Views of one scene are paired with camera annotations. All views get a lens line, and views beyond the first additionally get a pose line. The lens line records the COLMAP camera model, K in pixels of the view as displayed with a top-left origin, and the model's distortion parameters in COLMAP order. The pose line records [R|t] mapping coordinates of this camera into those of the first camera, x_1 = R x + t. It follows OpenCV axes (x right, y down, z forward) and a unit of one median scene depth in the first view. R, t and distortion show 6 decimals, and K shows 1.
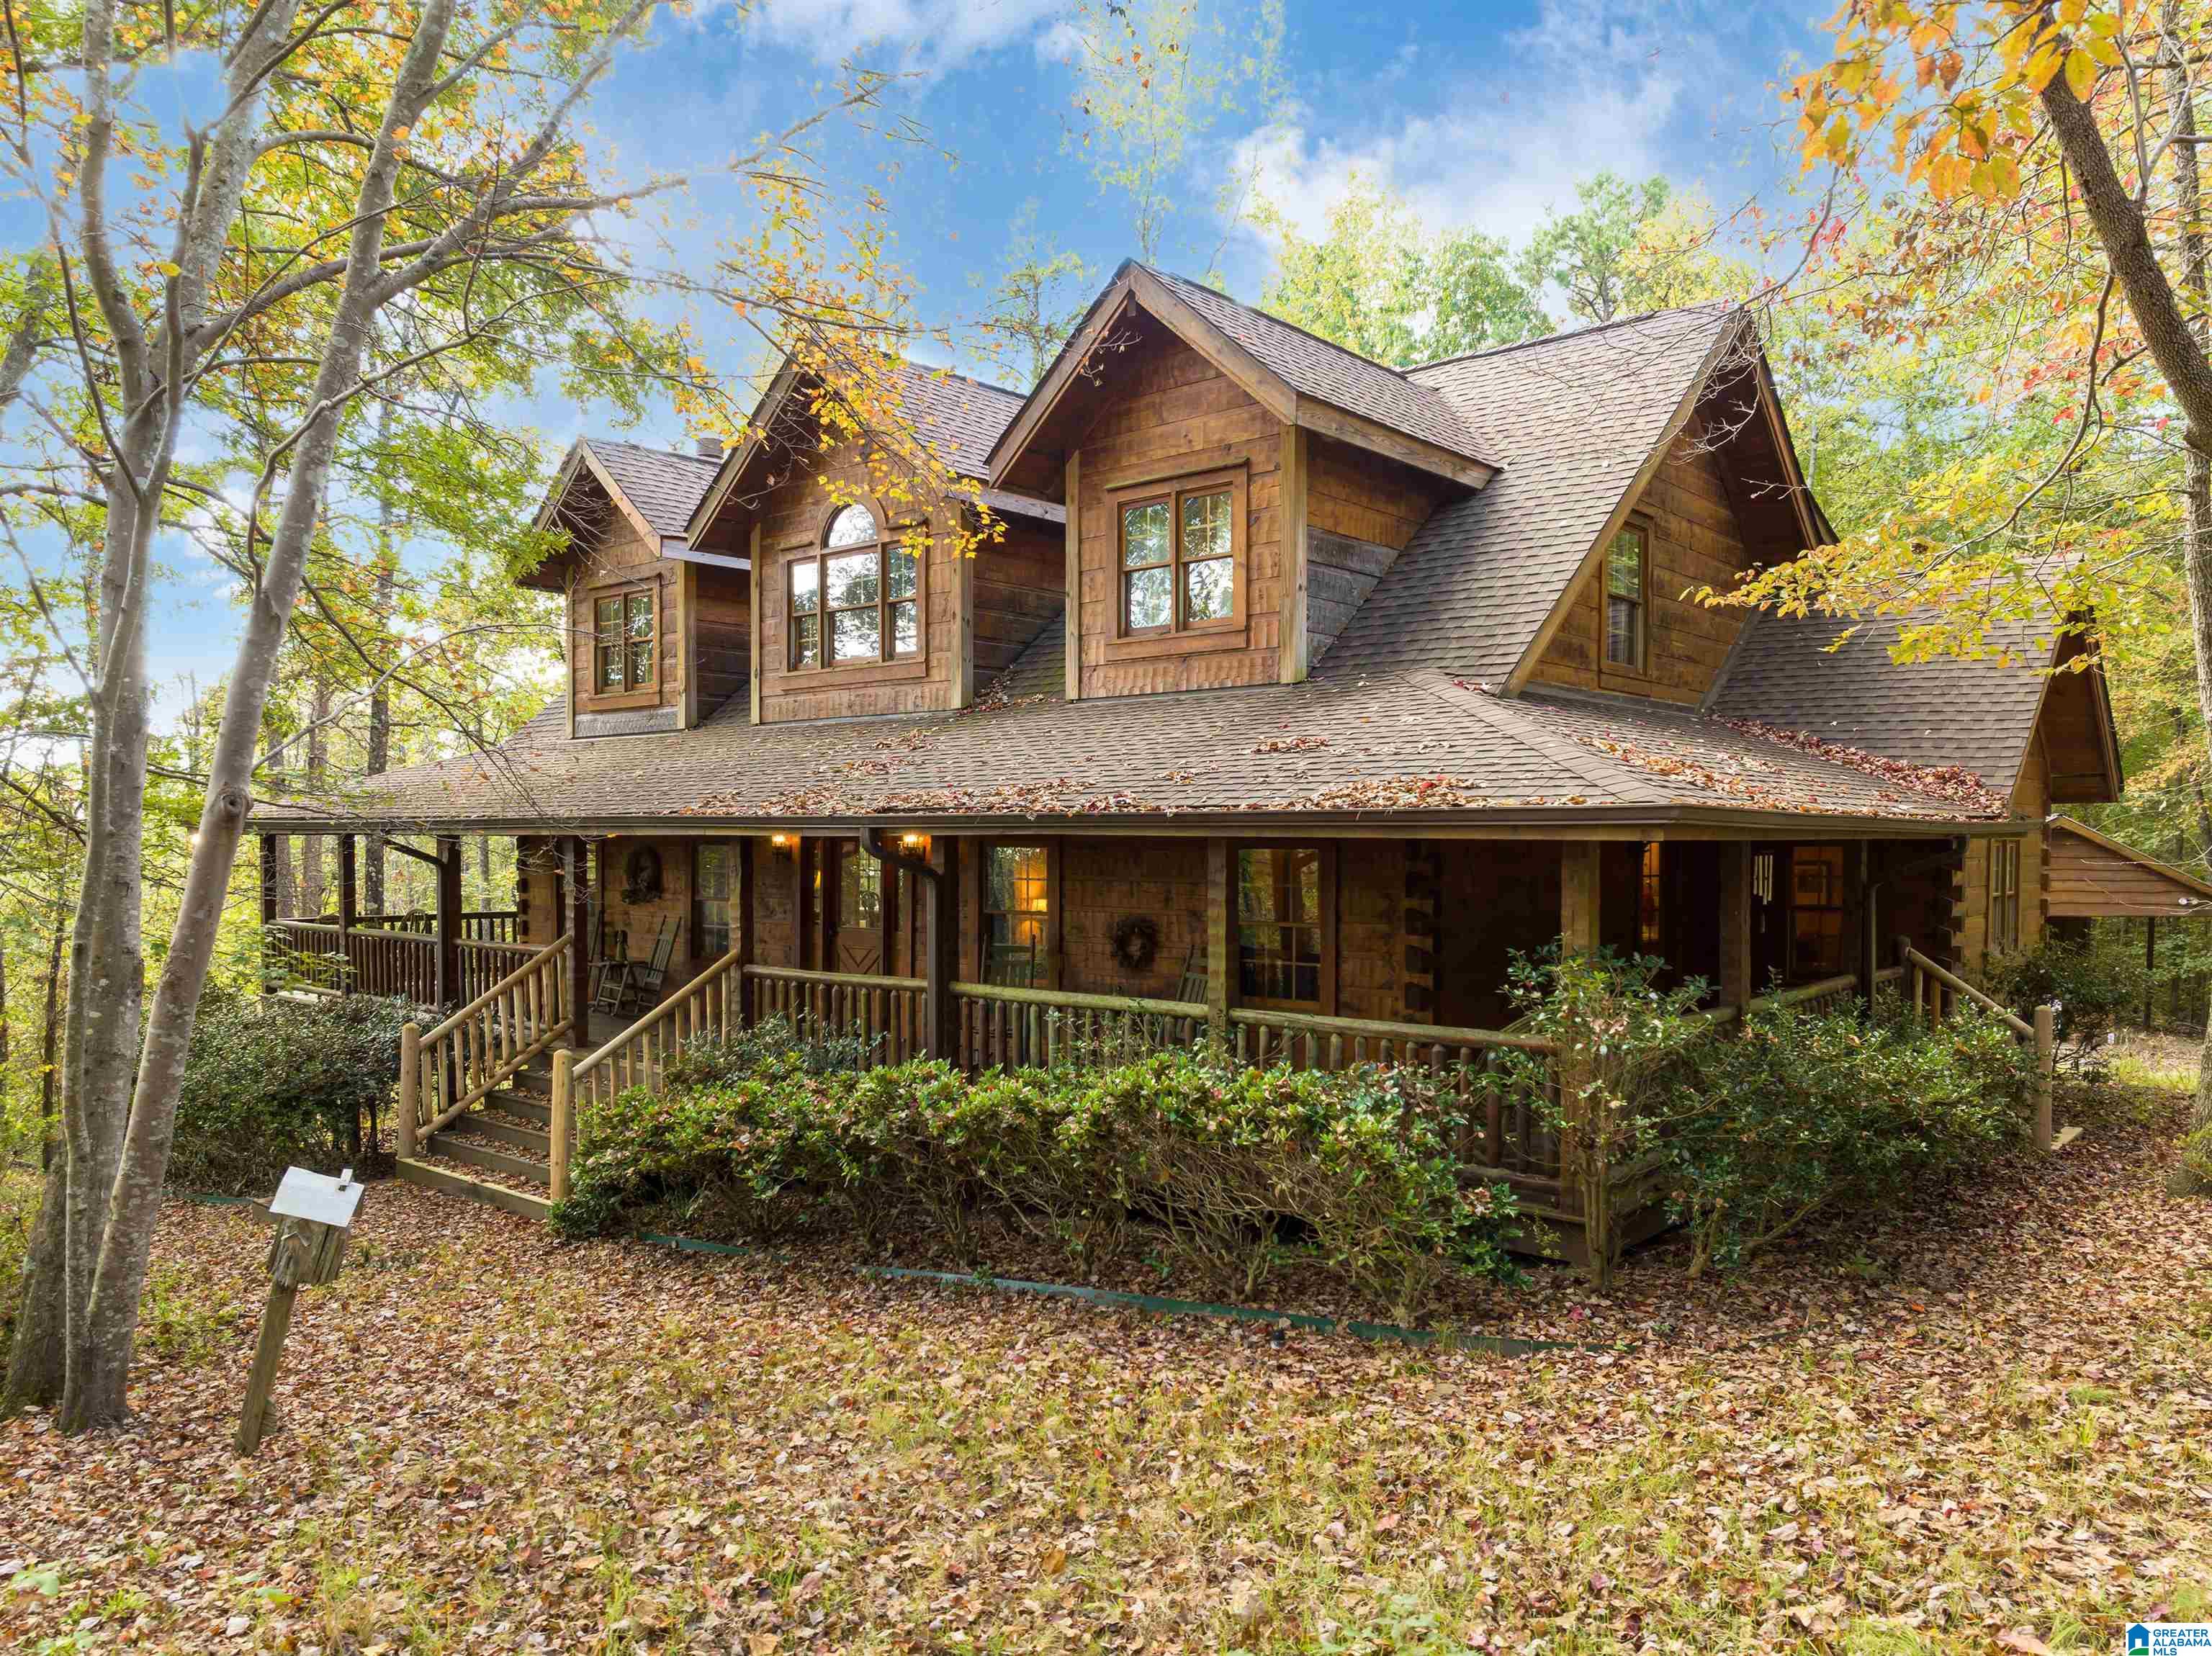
lens RADIAL K [[1545.3, 0, 1106.0], [0, 1545.3, 828.0], [0, 0, 1]] dist [-0.019053, -0.002975]
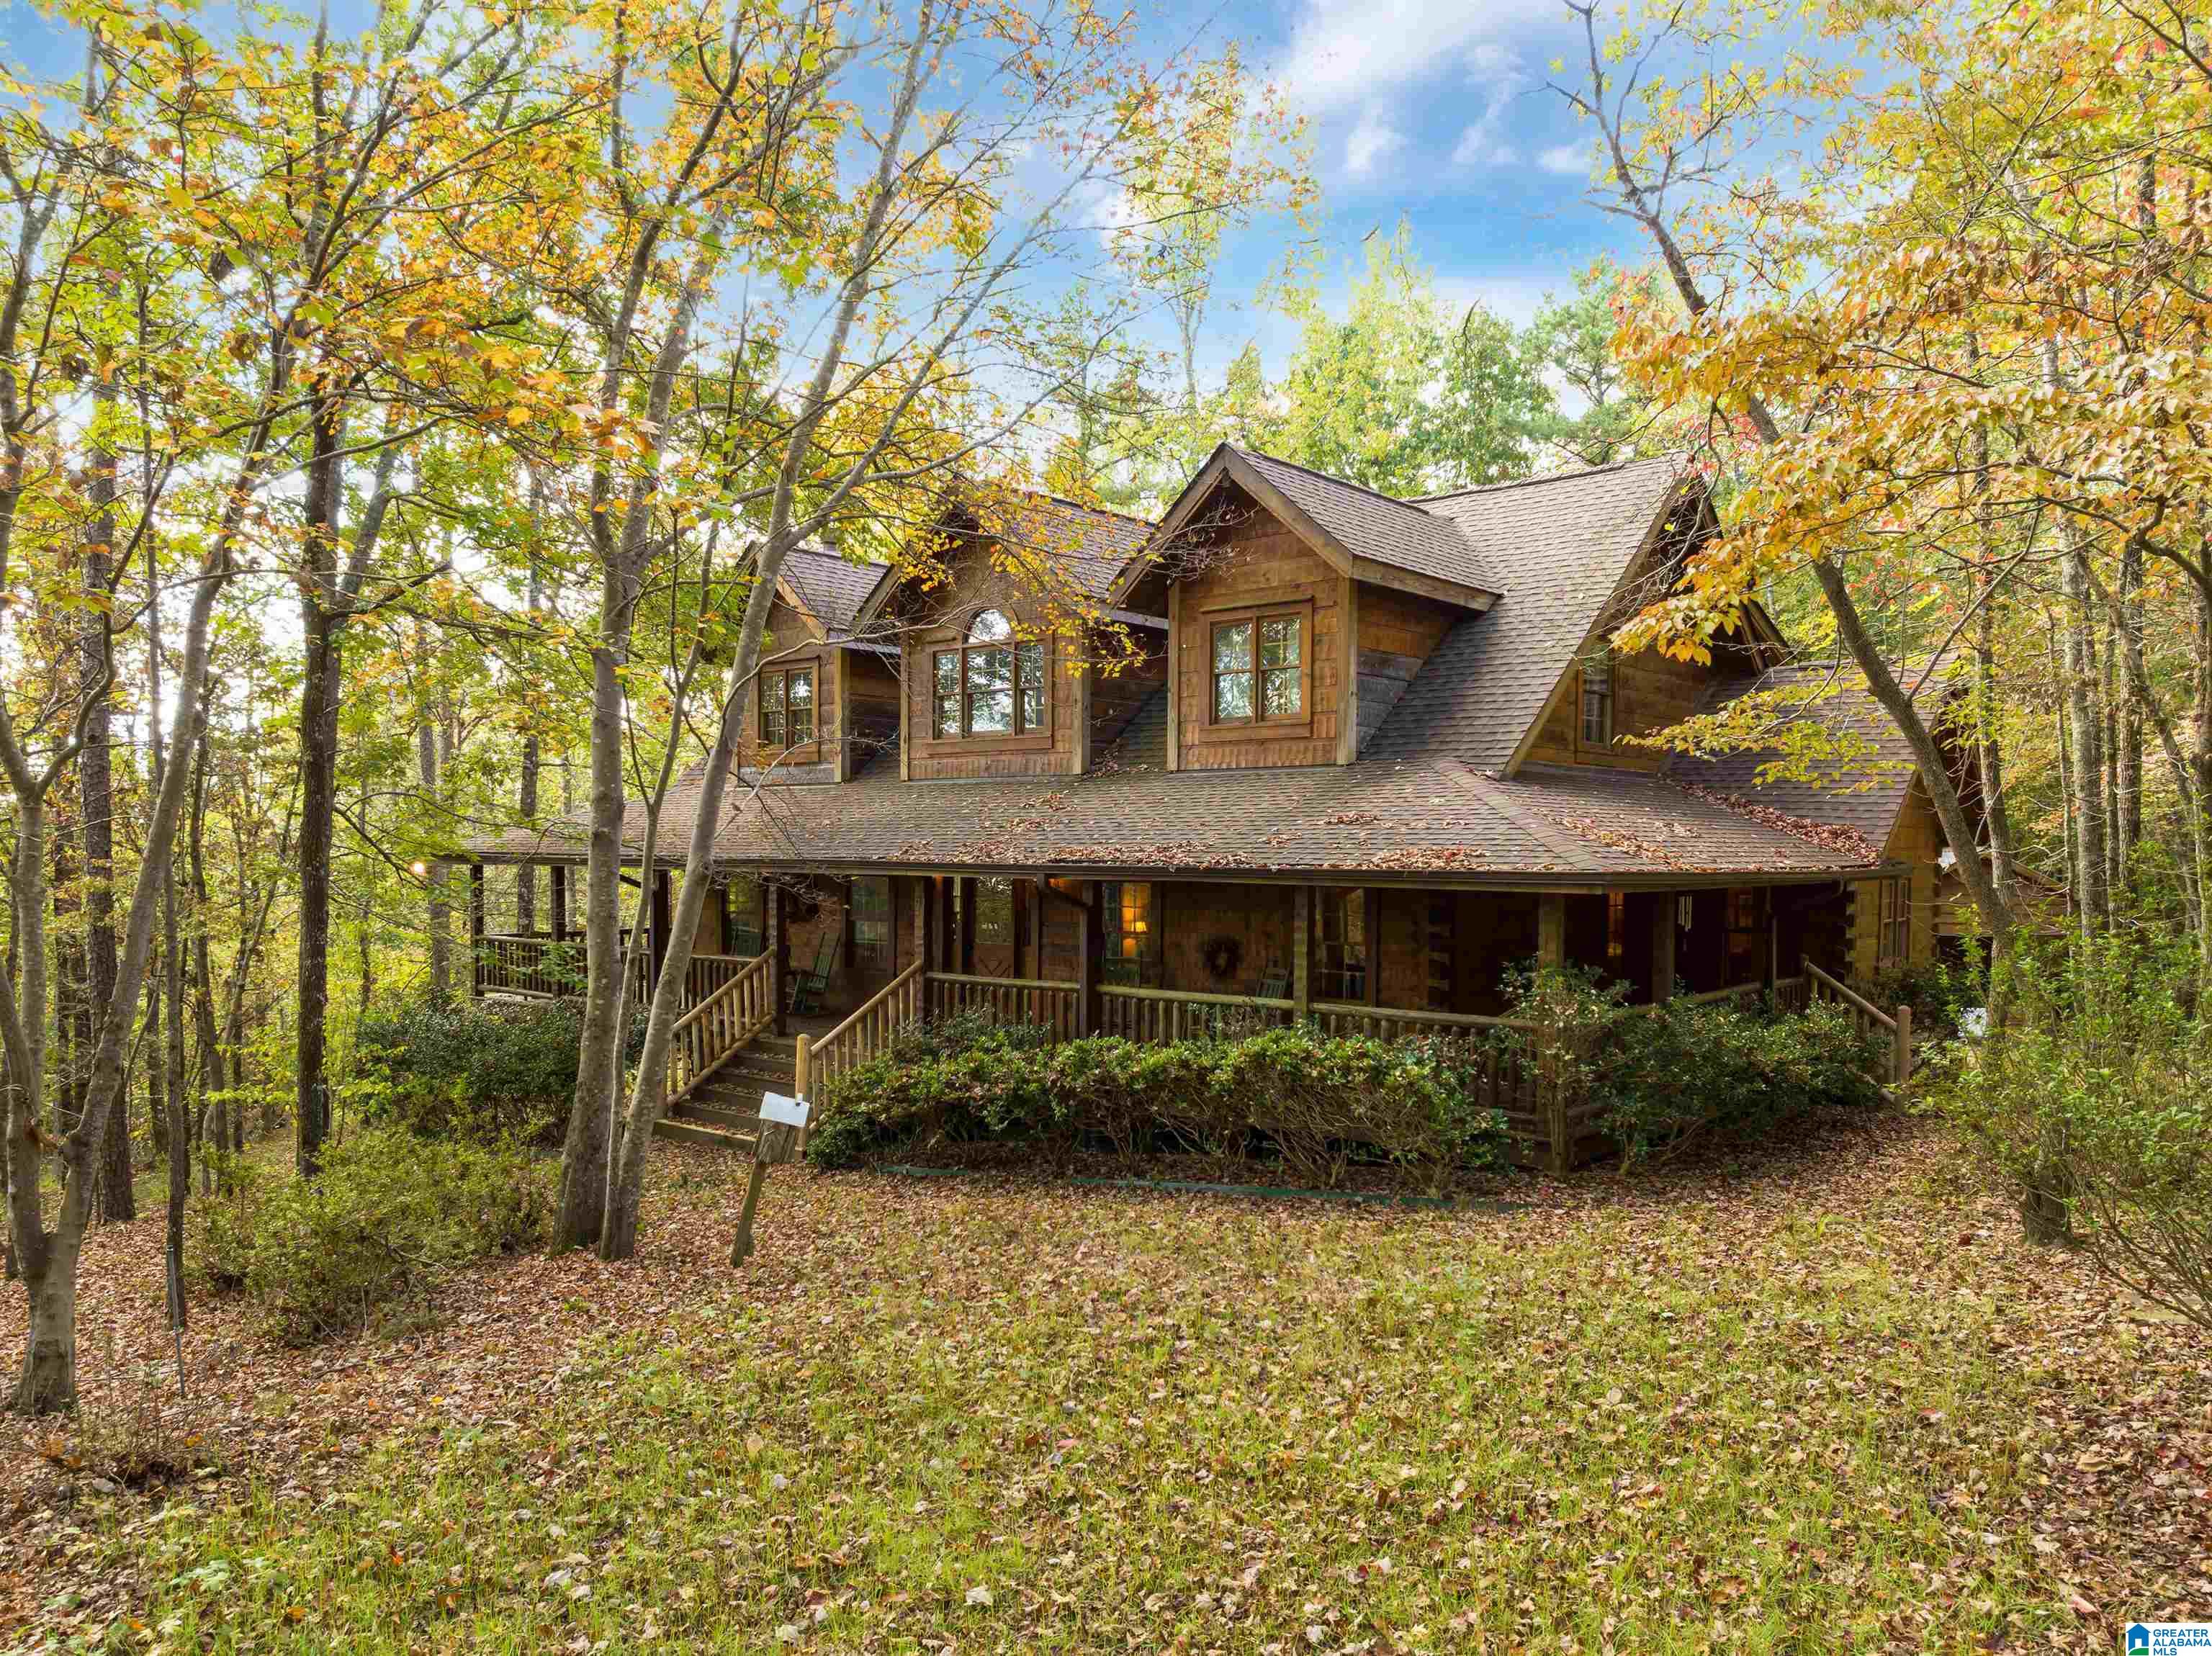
lens RADIAL K [[1549.7, 0, 1106.3], [0, 1549.7, 873.3], [0, 0, 1]] dist [-0.007677, 0.000087]
pose [[0.999994, 0.002969, 0.001725, -0.102618], [-0.003006, 0.999748, 0.022268, -0.032087], [-0.001659, -0.022273, 0.999751, -0.402662]]
